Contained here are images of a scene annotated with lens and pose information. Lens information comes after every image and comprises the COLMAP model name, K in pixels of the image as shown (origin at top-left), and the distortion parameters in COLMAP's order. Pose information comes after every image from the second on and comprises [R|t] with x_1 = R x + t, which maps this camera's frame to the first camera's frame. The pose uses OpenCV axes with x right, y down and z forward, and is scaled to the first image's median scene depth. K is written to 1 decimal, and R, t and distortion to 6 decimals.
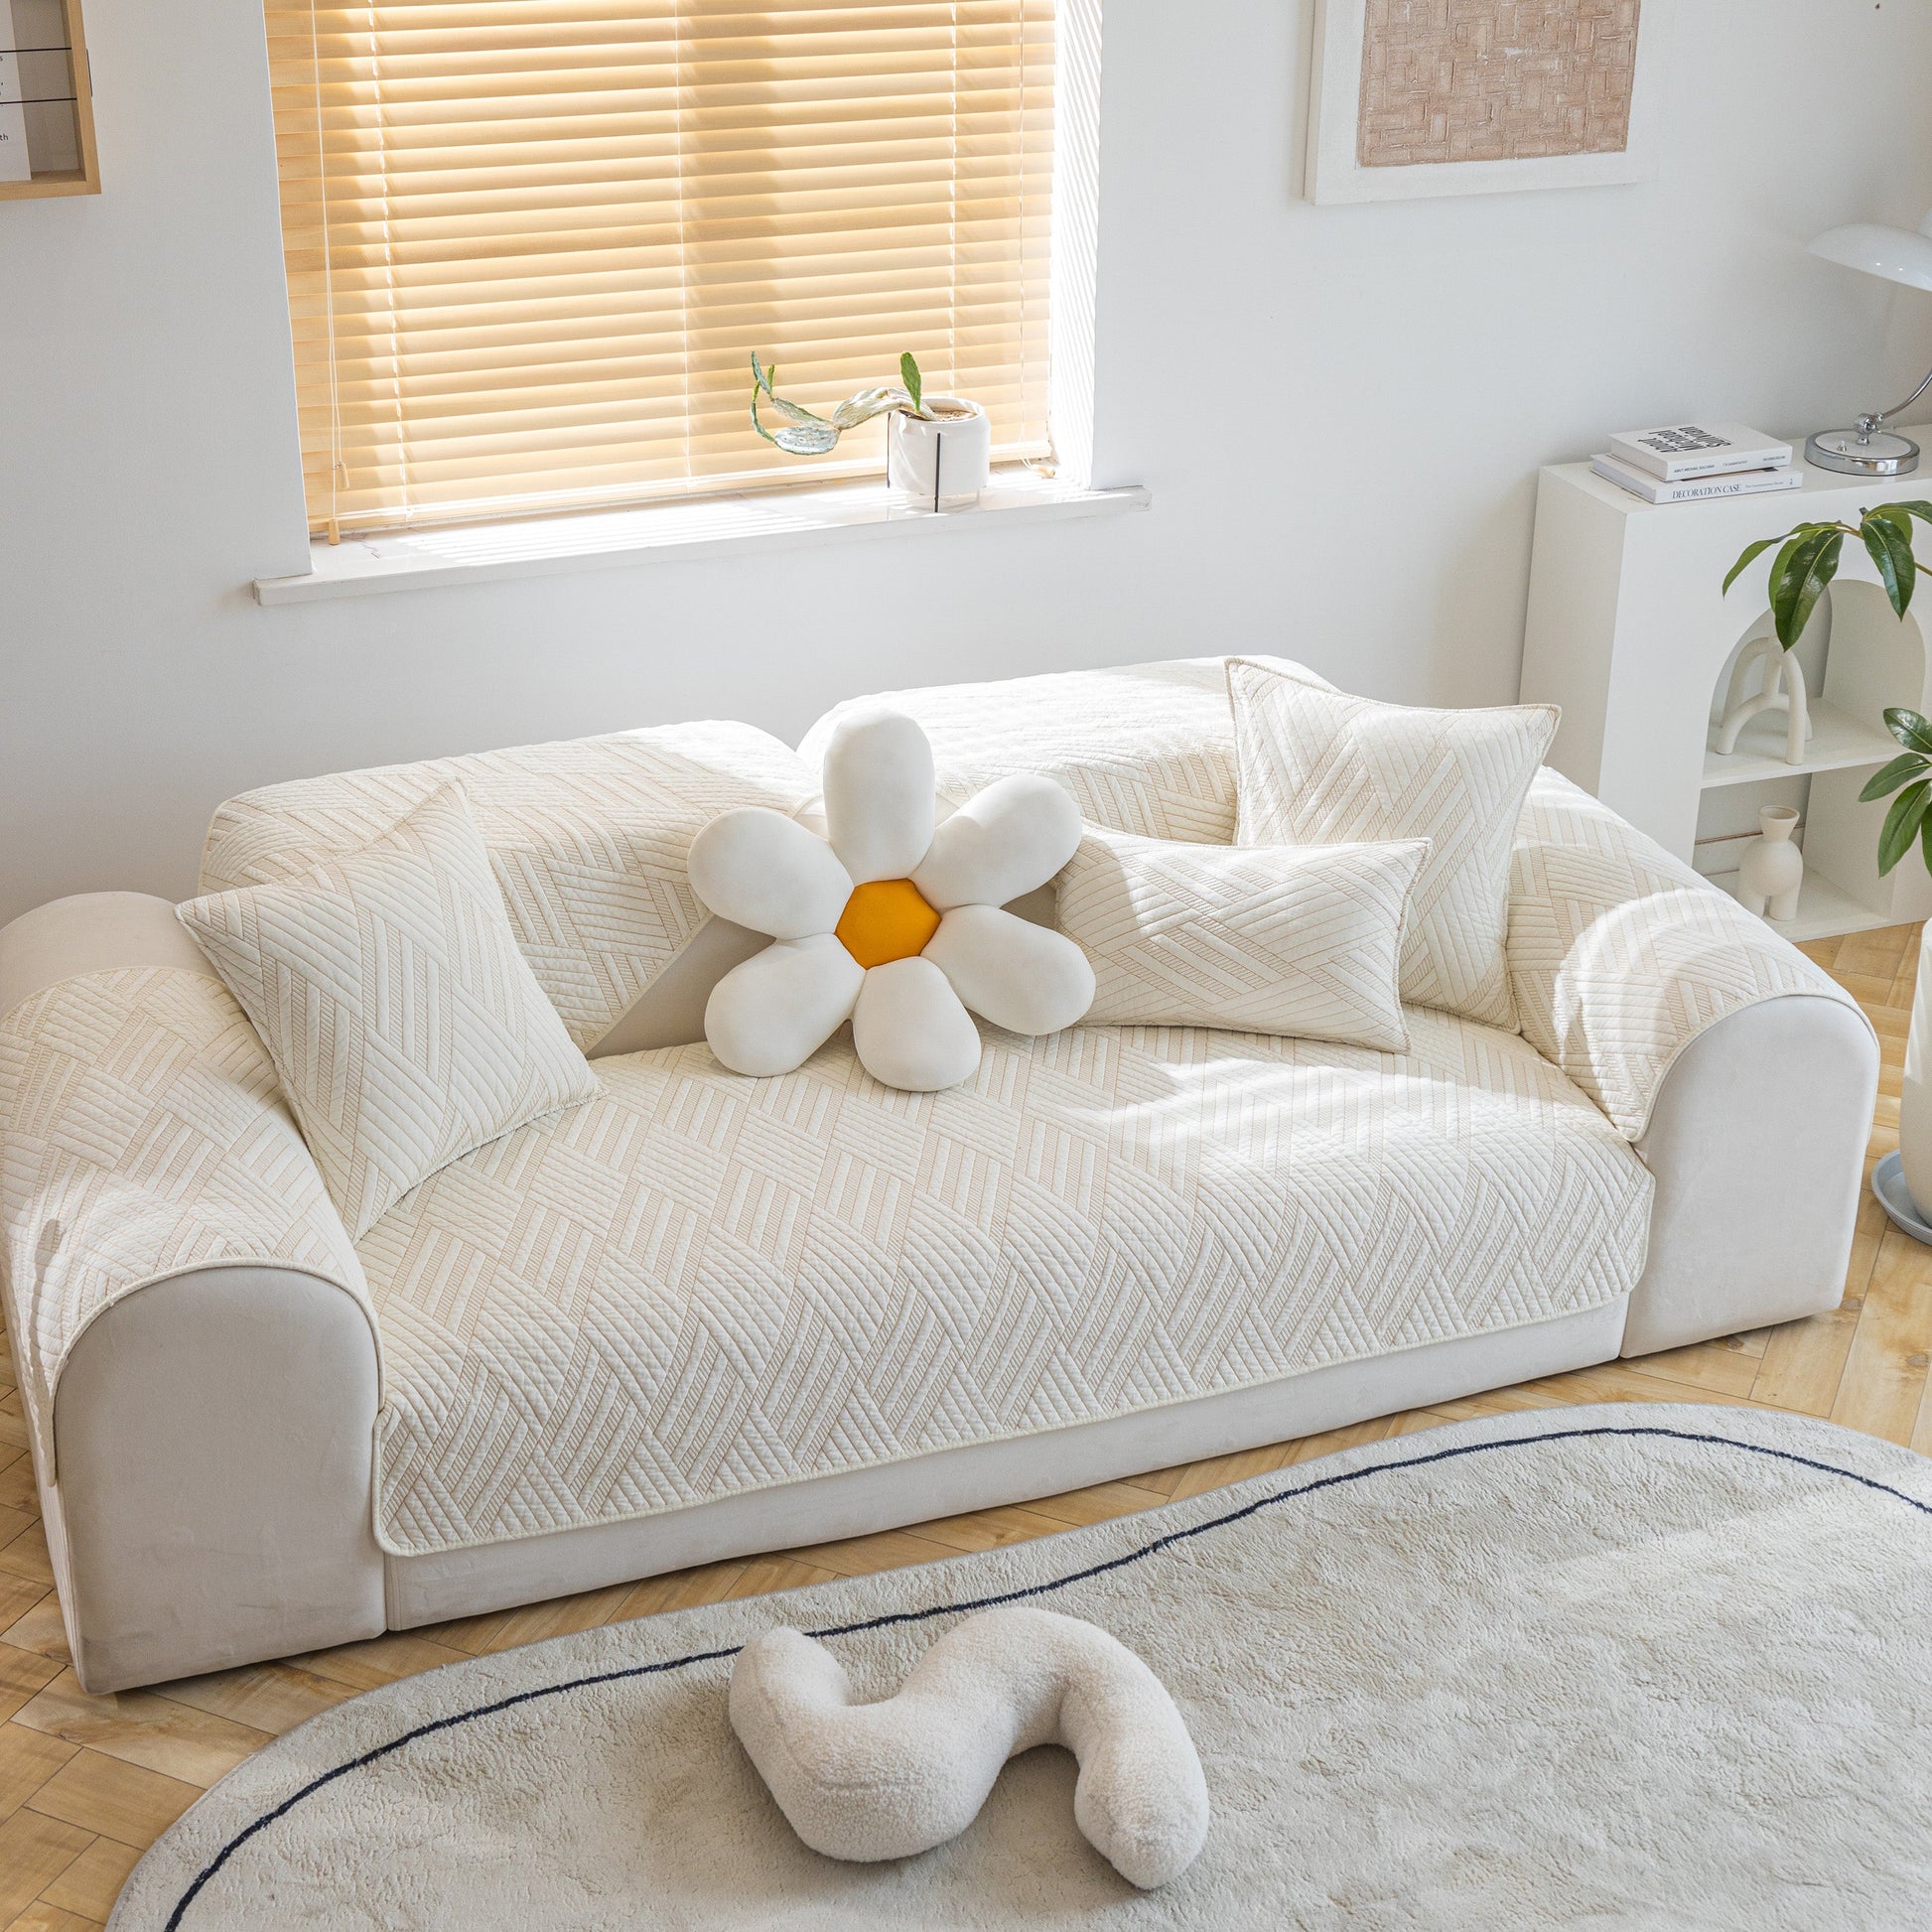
lens RADIAL K [[3034.2, 0, 958.0], [0, 3034.2, 819.1], [0, 0, 1]] dist [0.022555, 0.018836]
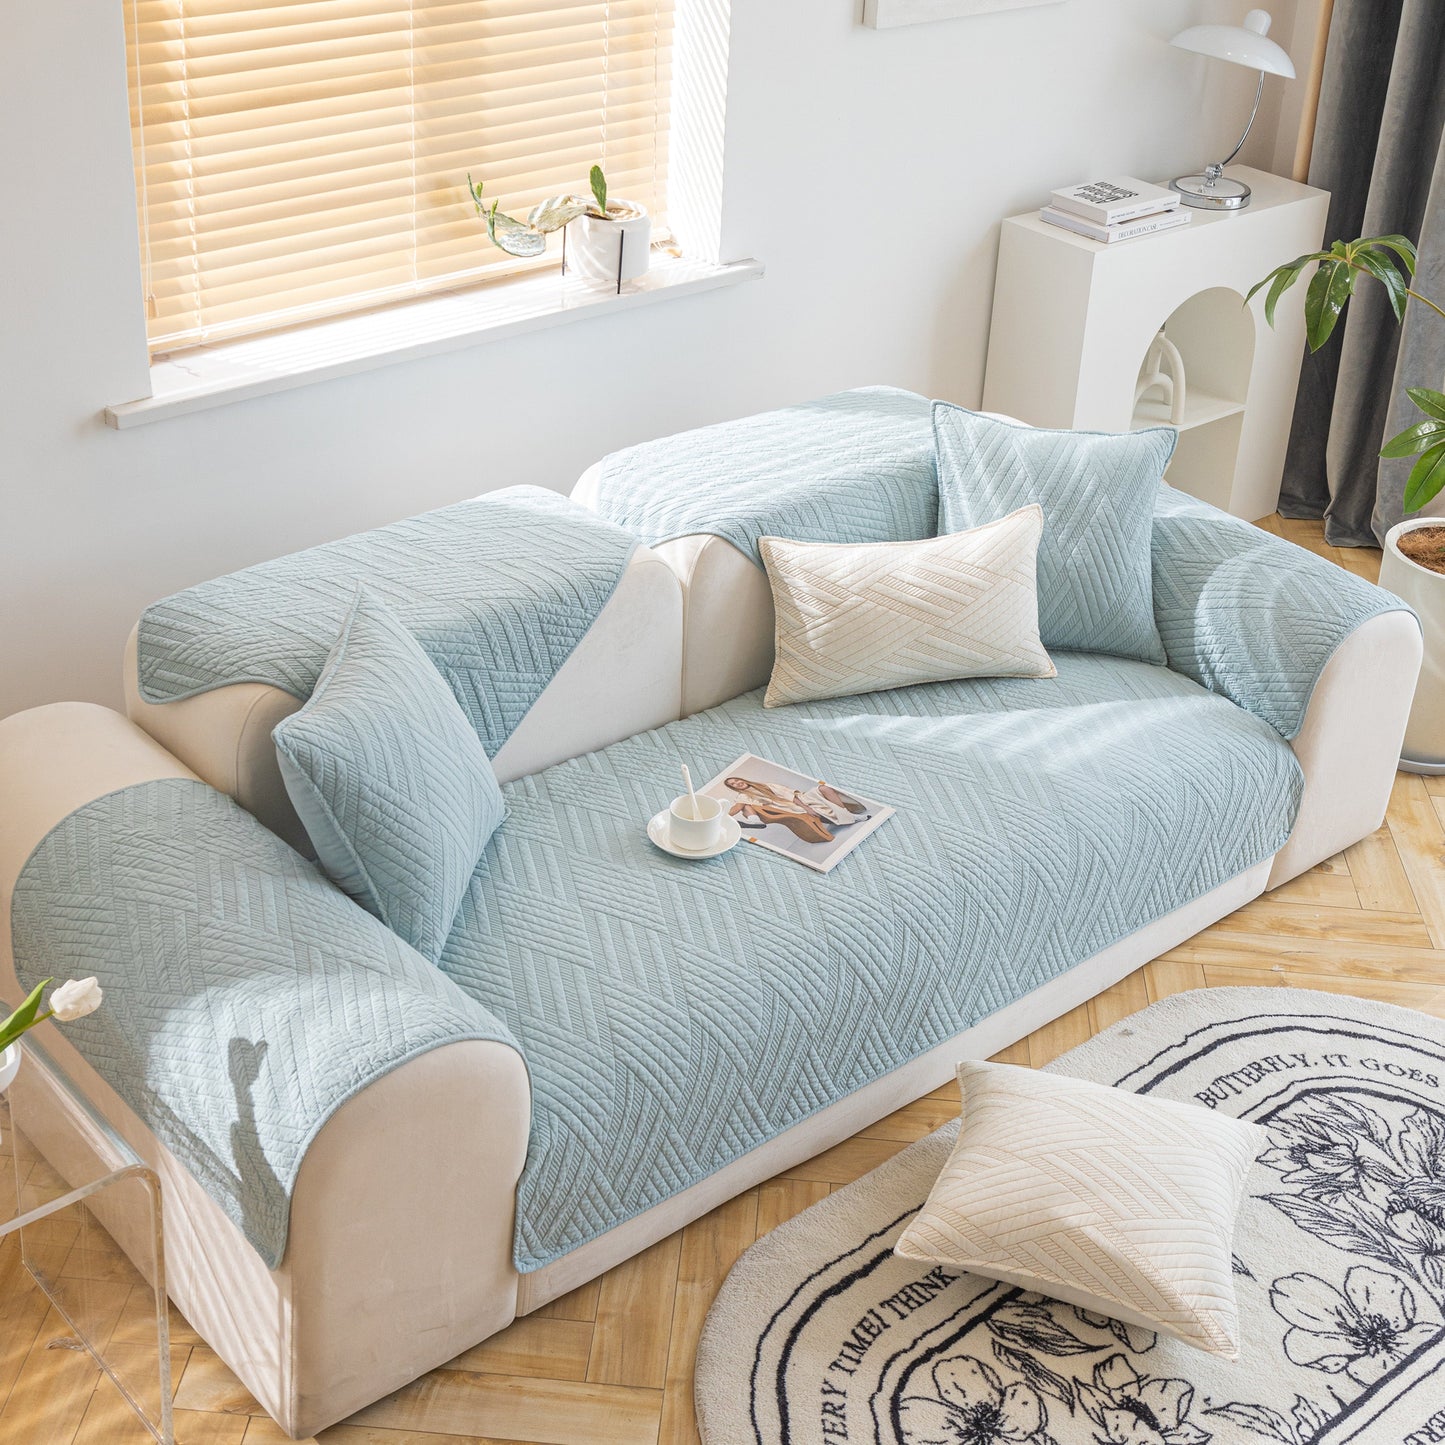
lens RADIAL K [[2212.8, 0, 743.5], [0, 2212.8, 524.7], [0, 0, 1]] dist [0.048055, -0.066266]
pose [[0.938620, -0.112660, 0.326037, -0.283950], [0.097958, 0.993306, 0.061222, -0.062940], [-0.330752, -0.025526, 0.943373, 0.145366]]
